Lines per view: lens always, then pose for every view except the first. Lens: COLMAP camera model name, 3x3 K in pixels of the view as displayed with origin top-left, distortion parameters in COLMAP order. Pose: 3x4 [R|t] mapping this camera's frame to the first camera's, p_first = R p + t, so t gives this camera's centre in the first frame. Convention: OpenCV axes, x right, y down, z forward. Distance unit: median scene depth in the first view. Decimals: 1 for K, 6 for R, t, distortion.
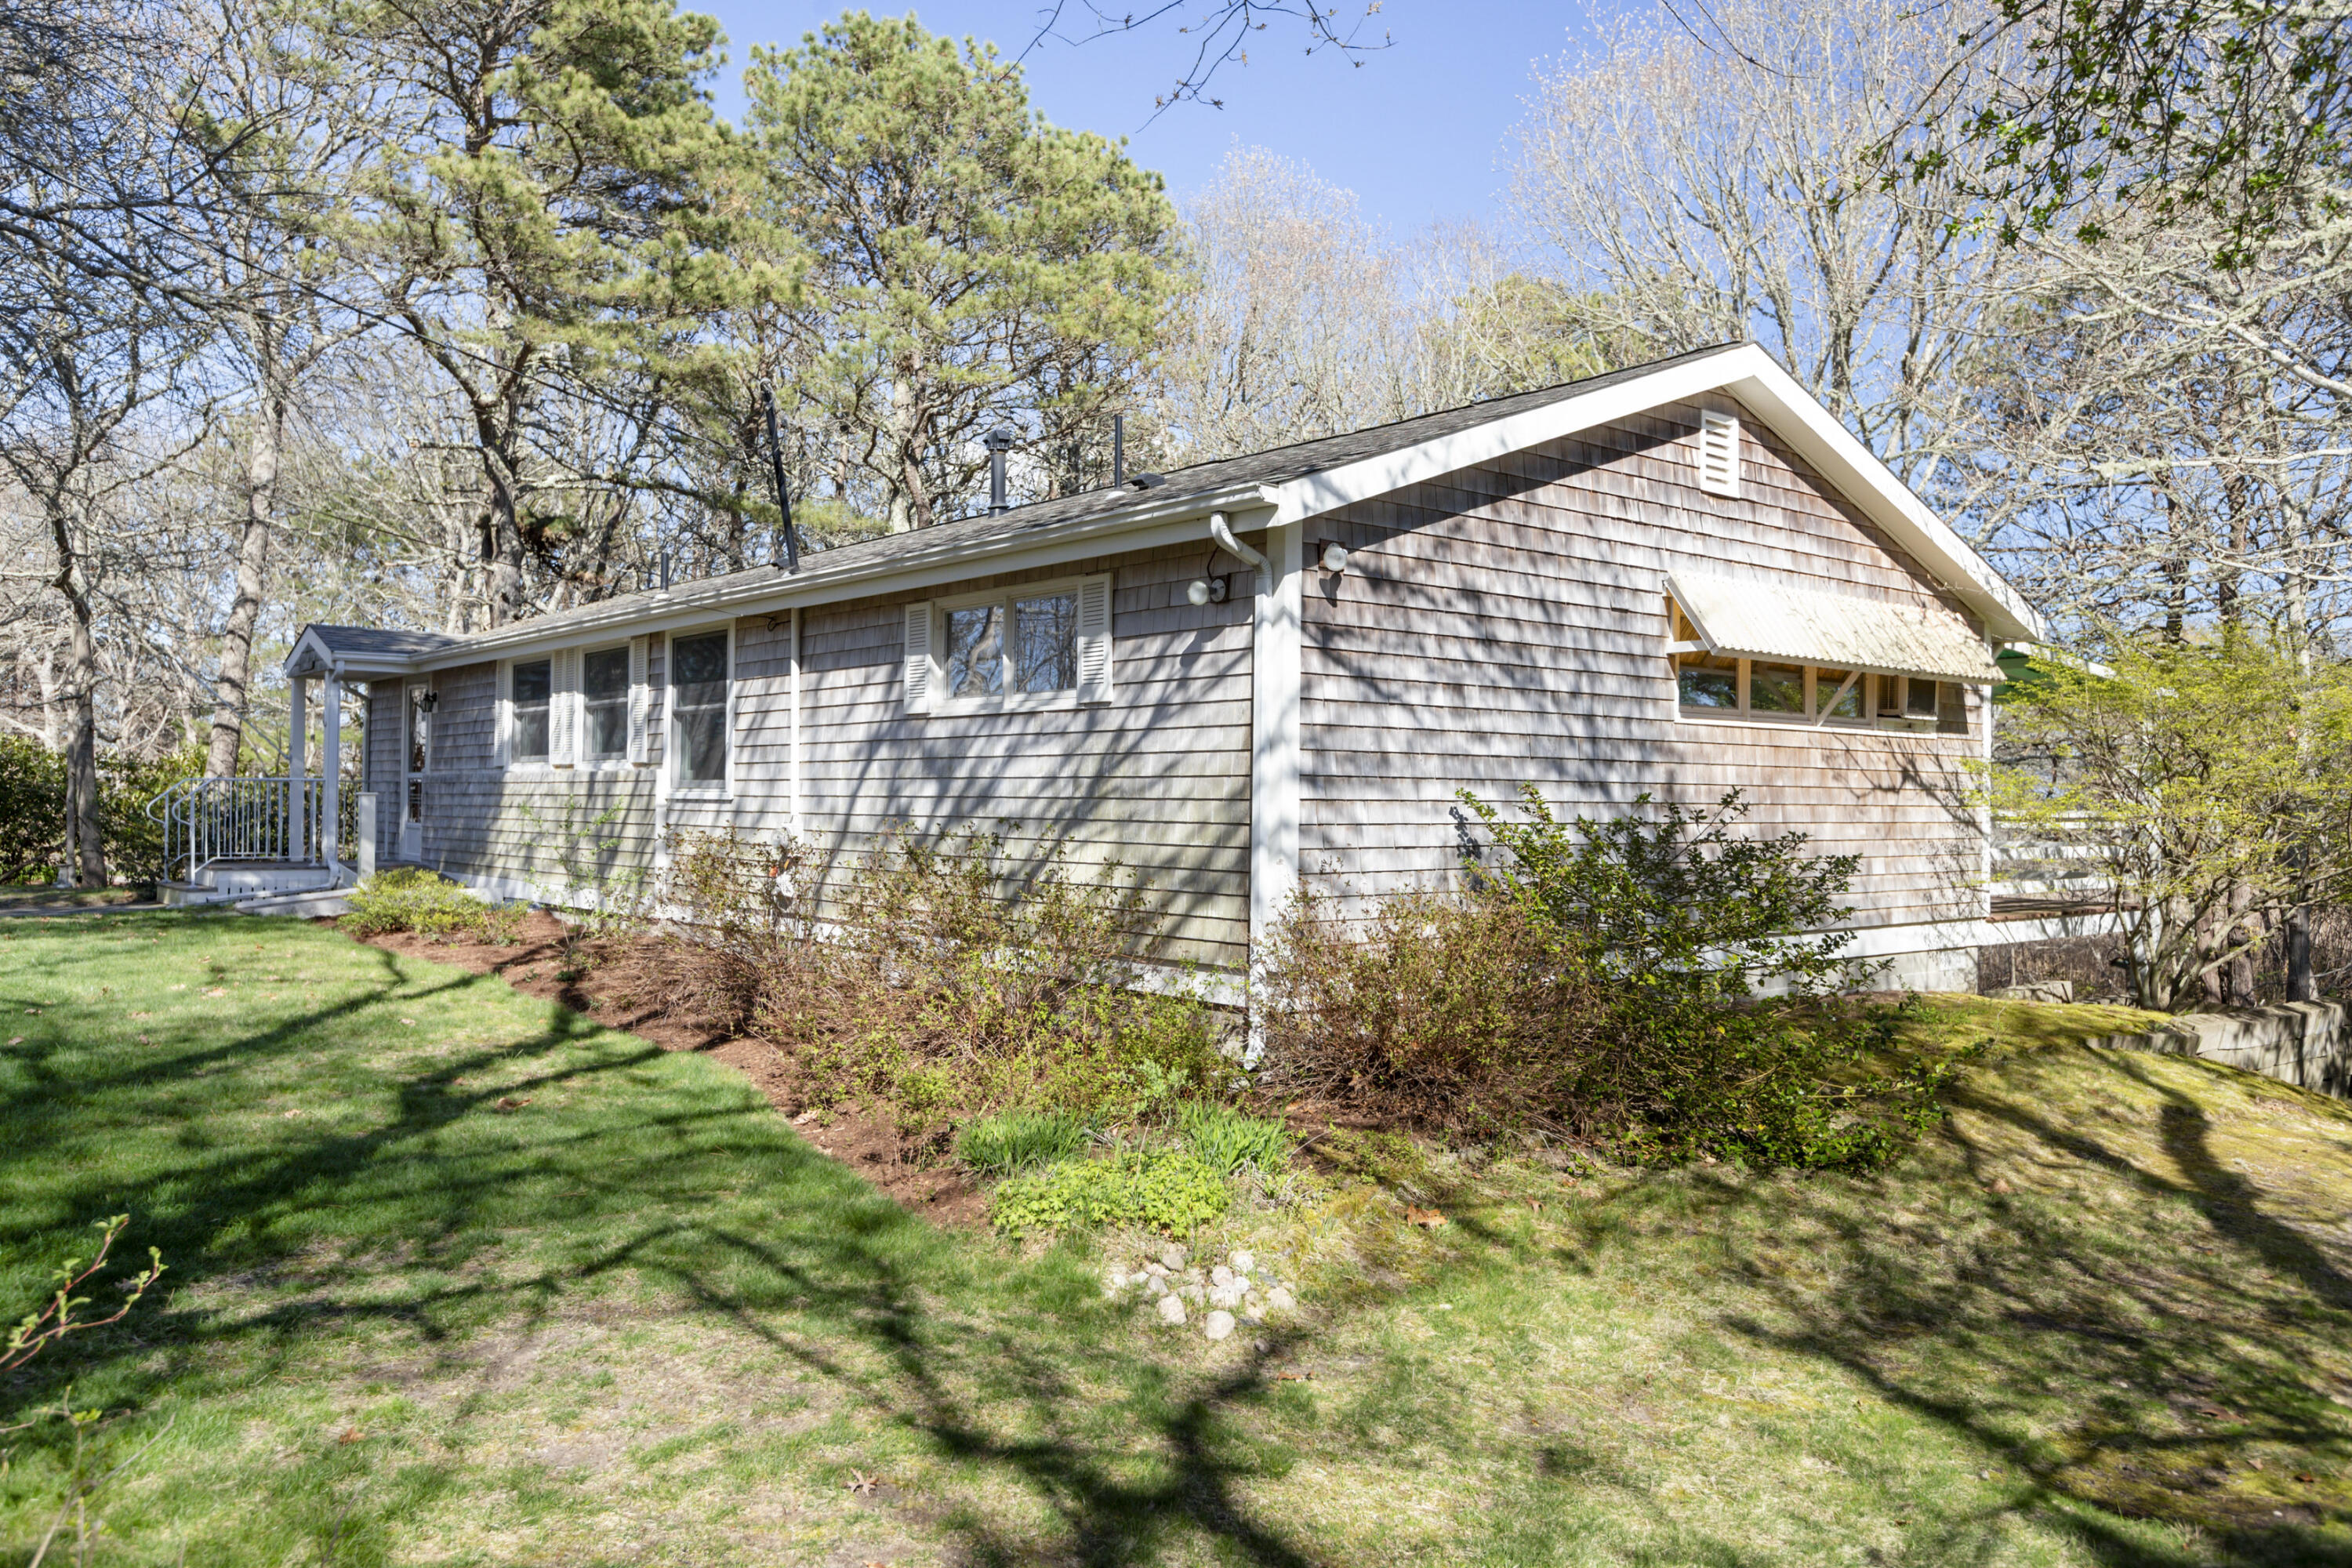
lens RADIAL K [[1718.9, 0, 1174.7], [0, 1718.9, 769.3], [0, 0, 1]] dist [-0.007764, -0.003284]
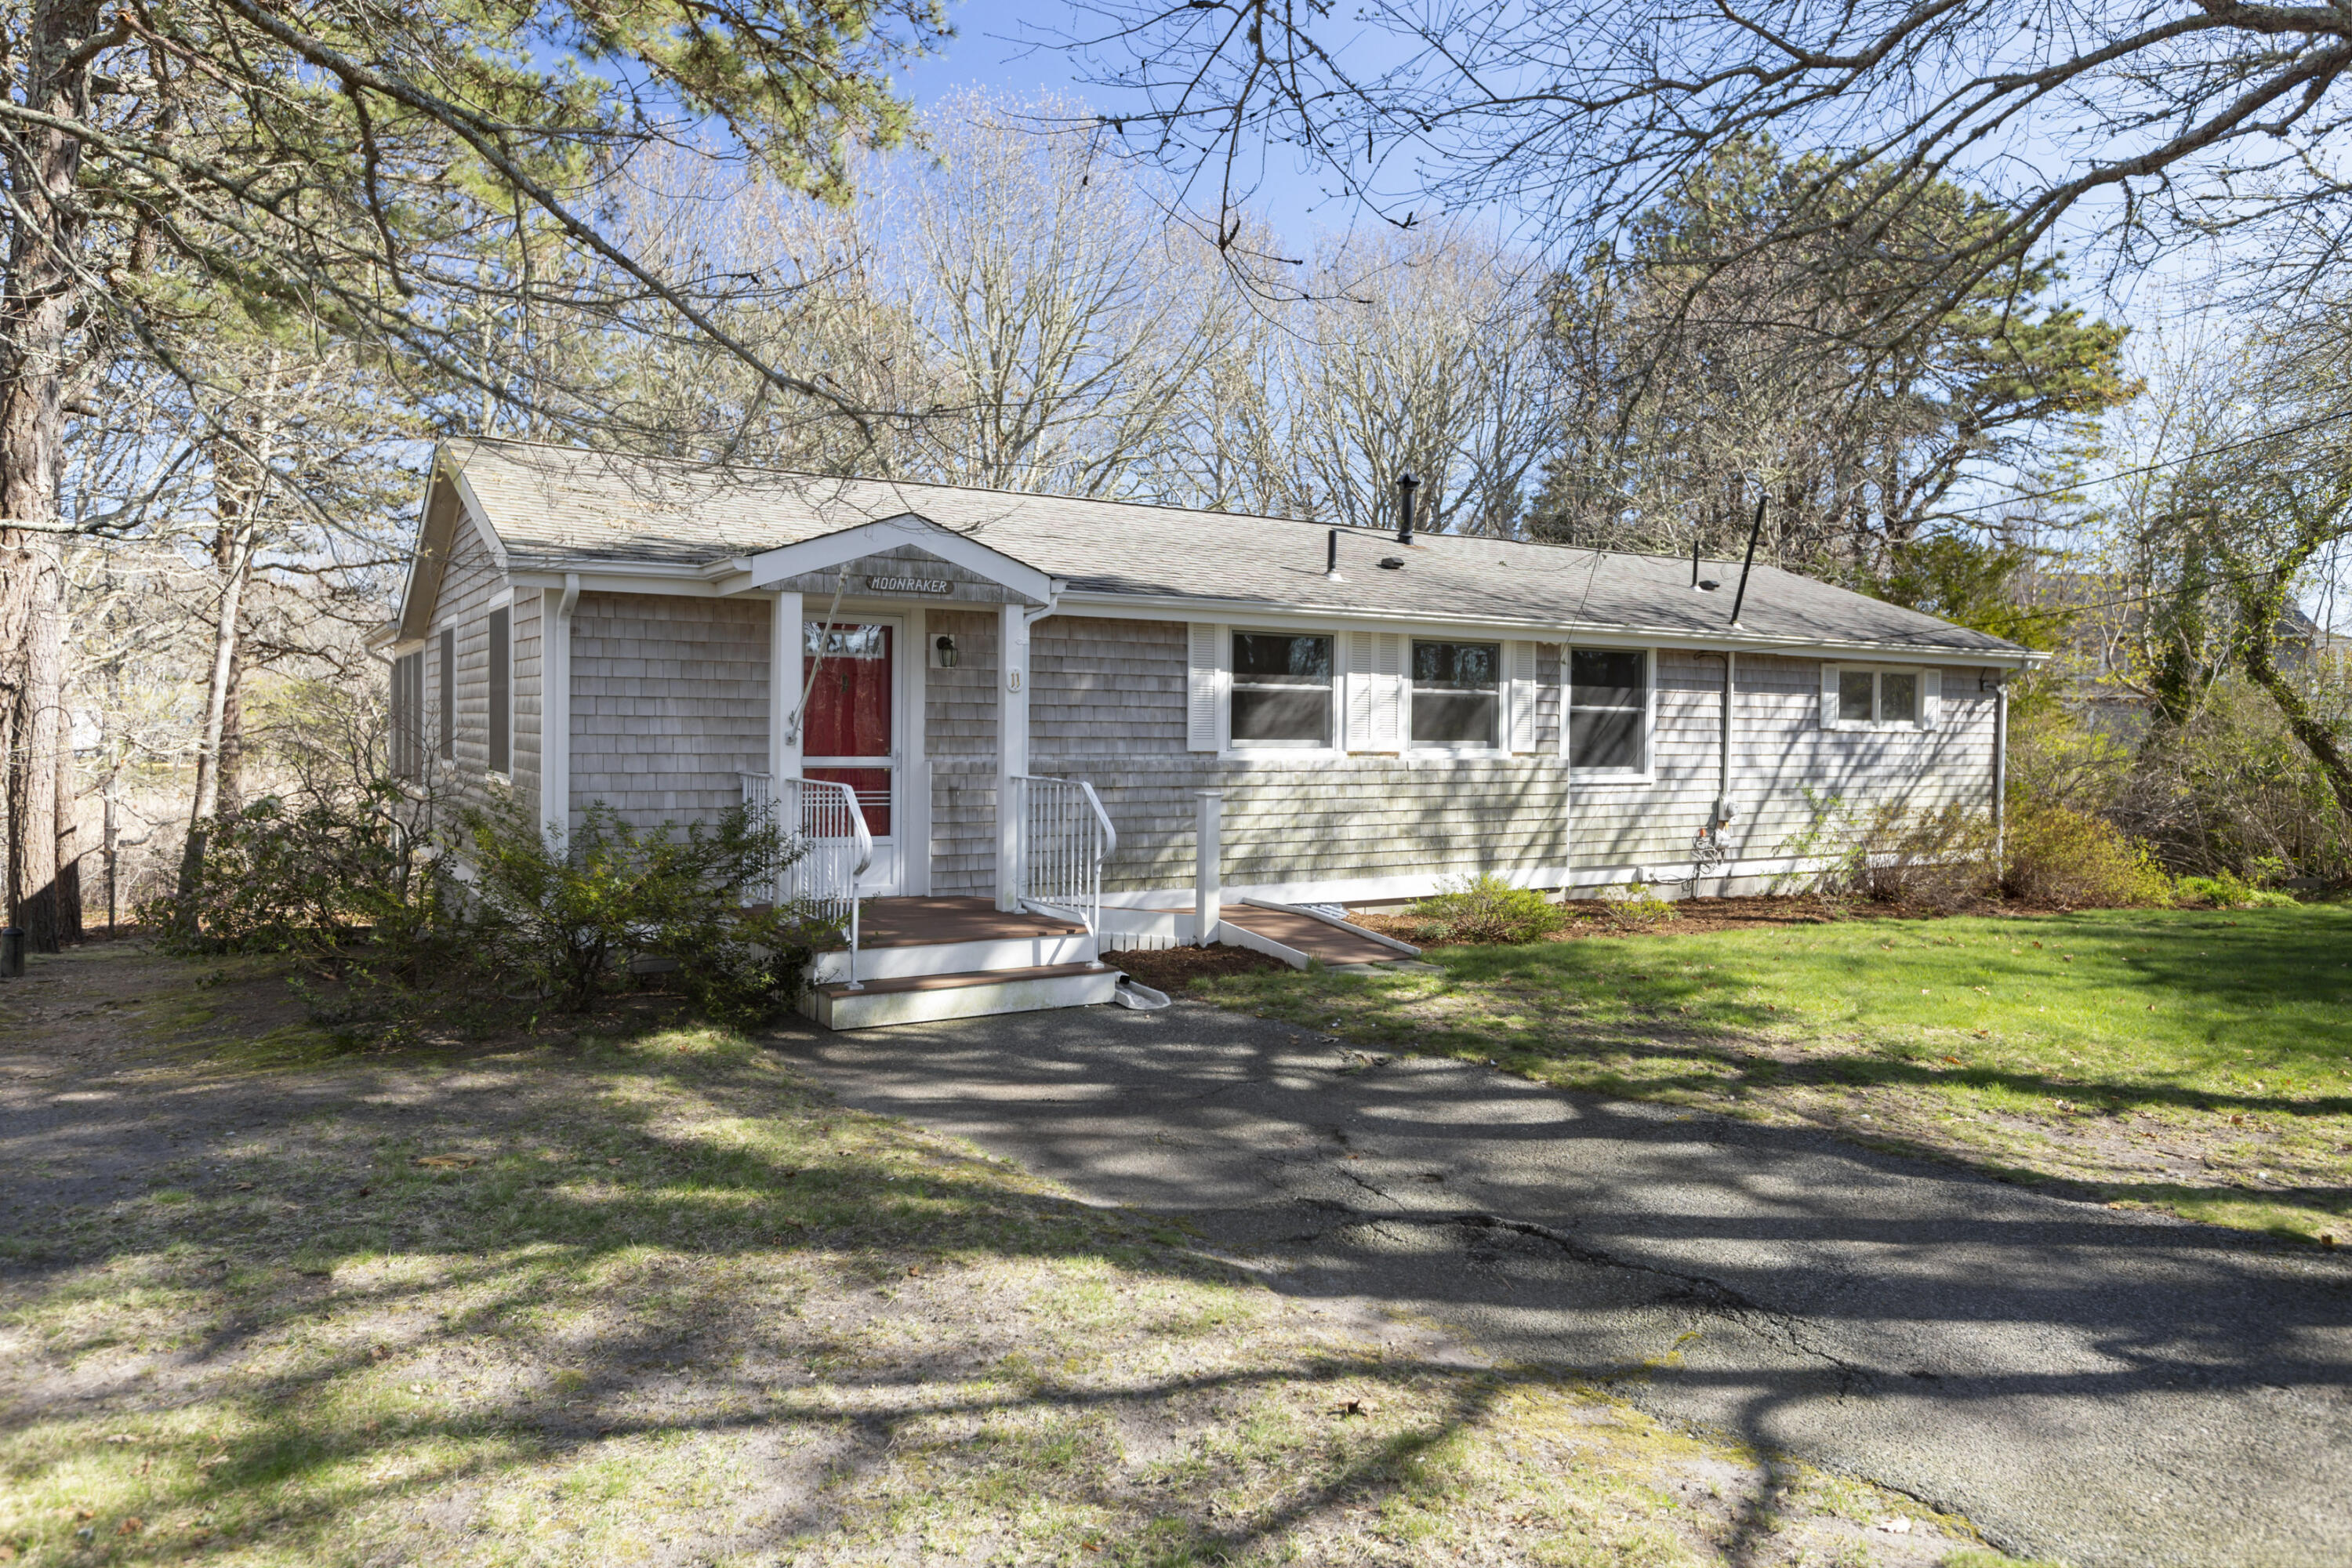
lens RADIAL K [[1559.3, 0, 1169.2], [0, 1559.3, 787.6], [0, 0, 1]] dist [-0.000251, -0.001642]
pose [[0.132593, -0.044439, 0.990174, -1.837843], [-0.026048, 0.998493, 0.048300, -0.031502], [-0.990828, -0.032196, 0.131235, 1.495571]]
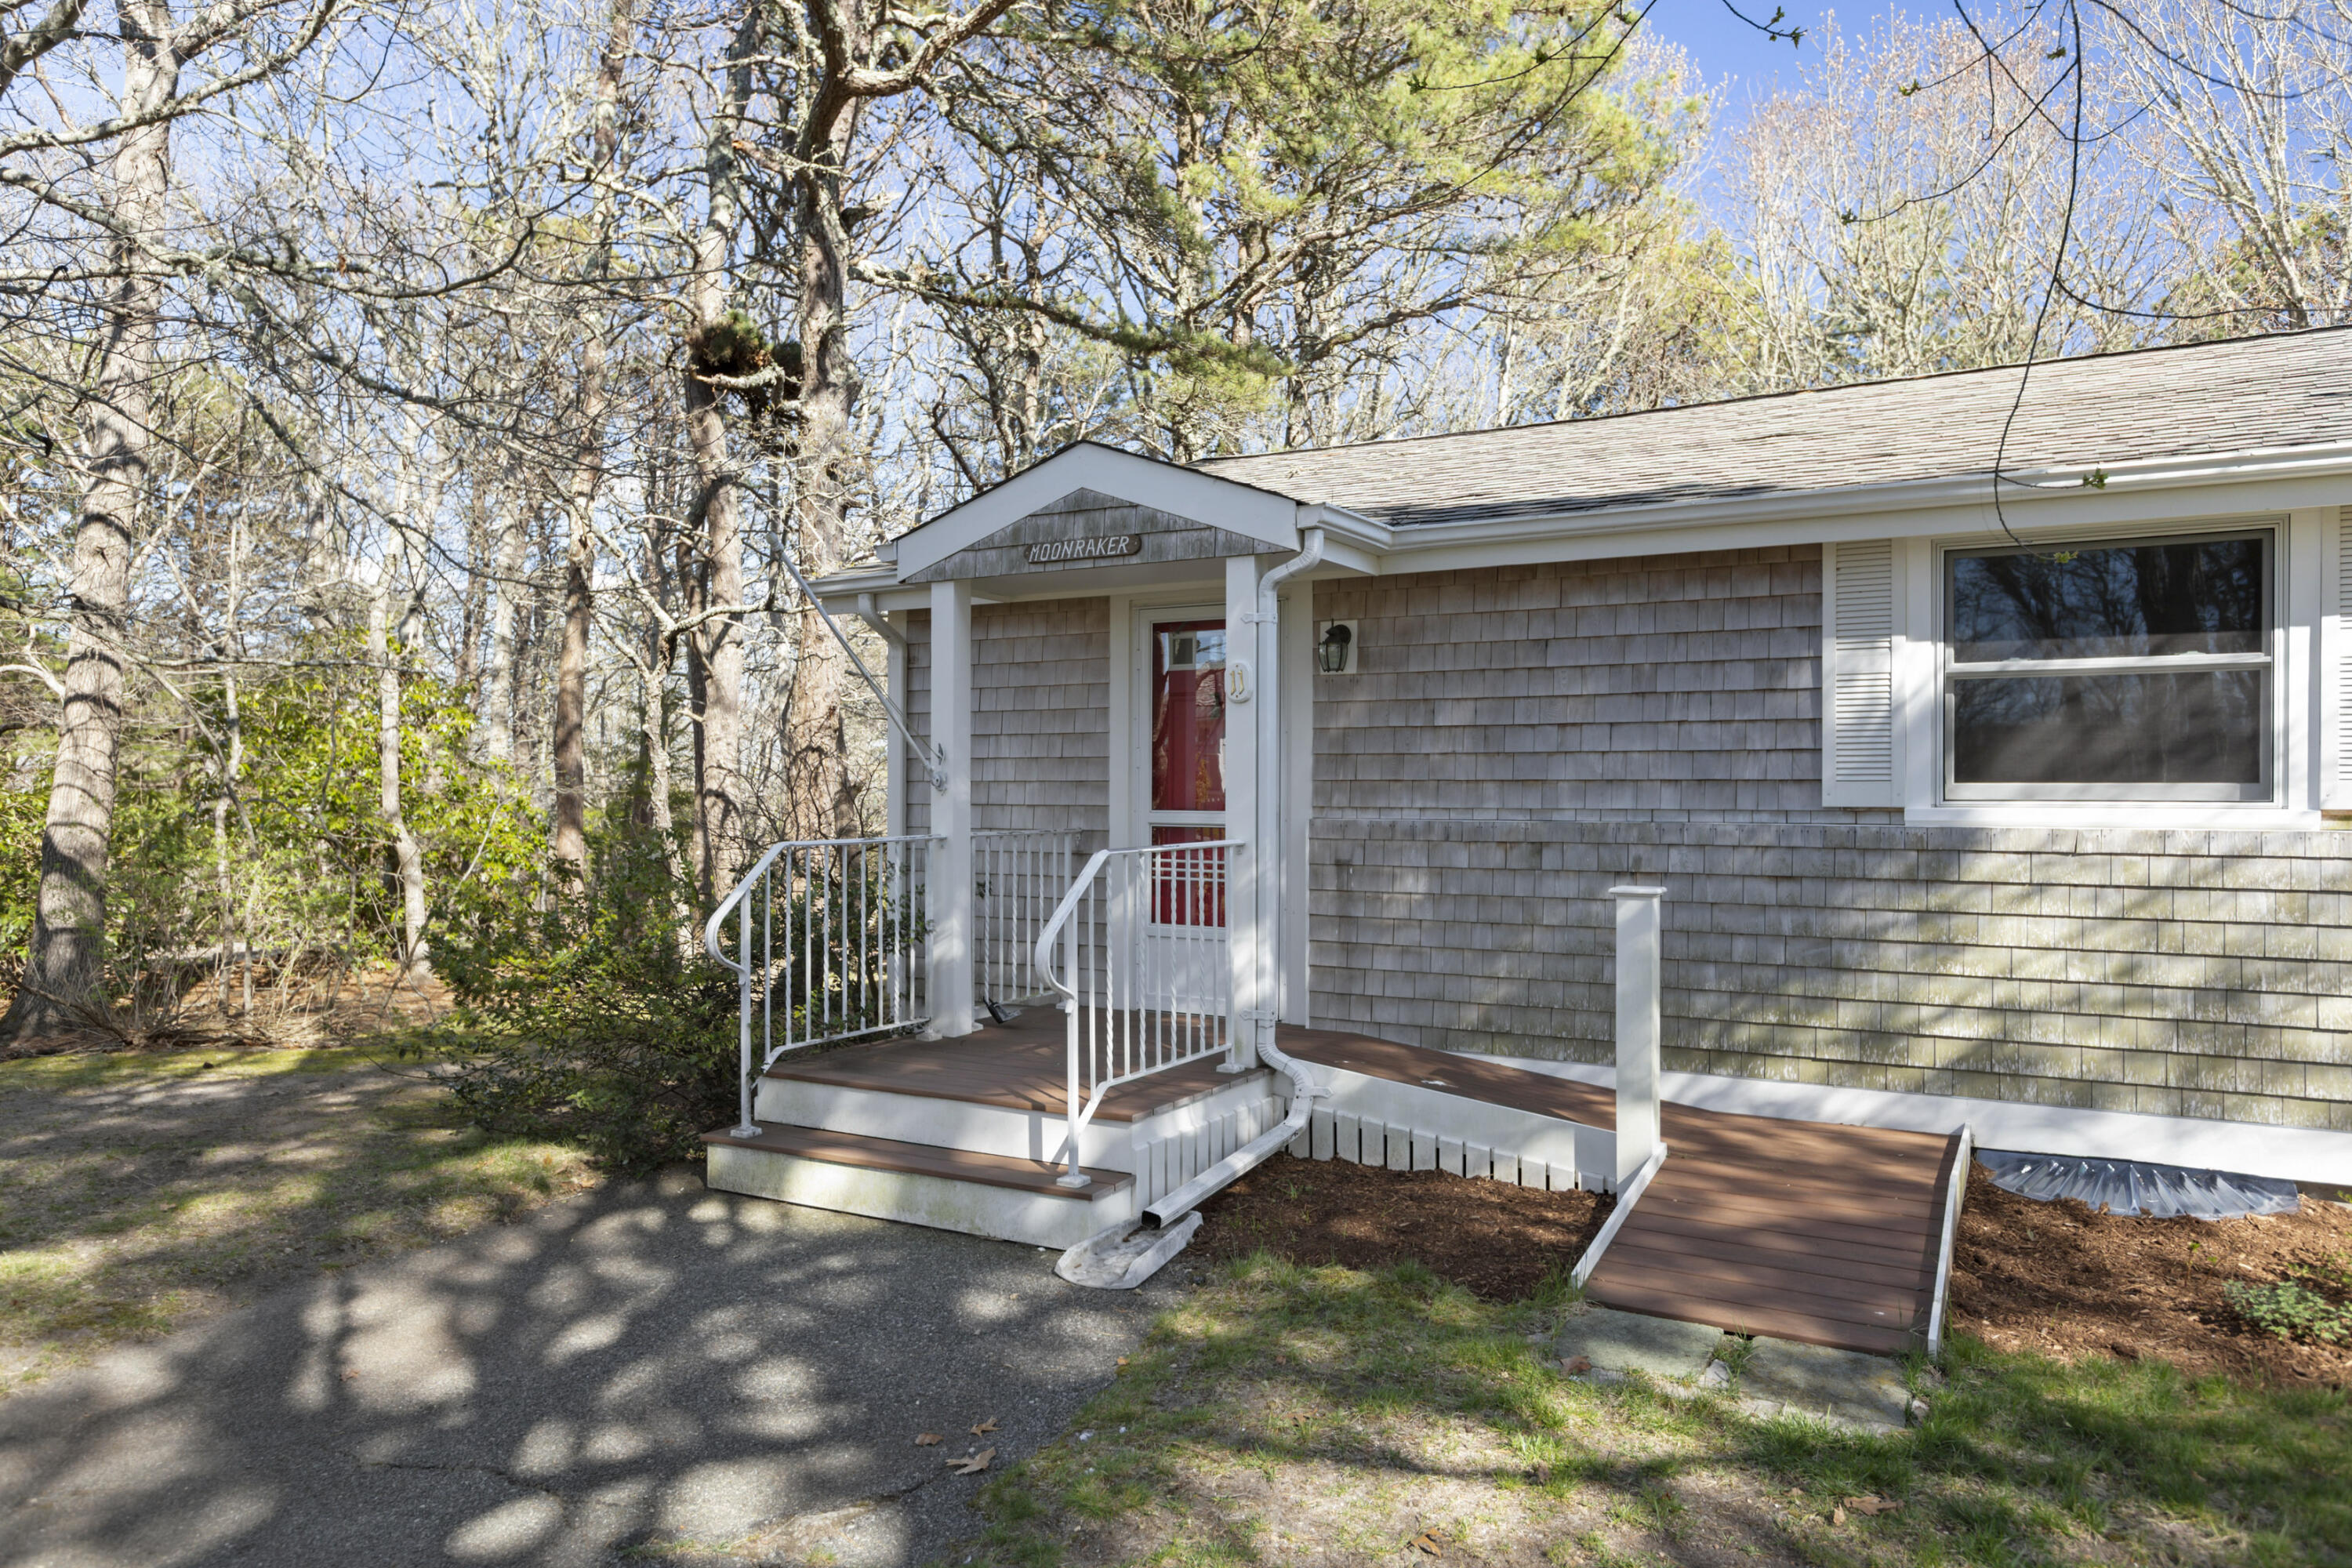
lens RADIAL K [[1559.3, 0, 1163.8], [0, 1559.3, 804.4], [0, 0, 1]] dist [-0.000251, -0.001642]
pose [[0.936909, -0.014268, 0.349283, -1.090691], [0.002227, 0.999390, 0.034849, -0.024013], [-0.349567, -0.031872, 0.936369, 1.169700]]
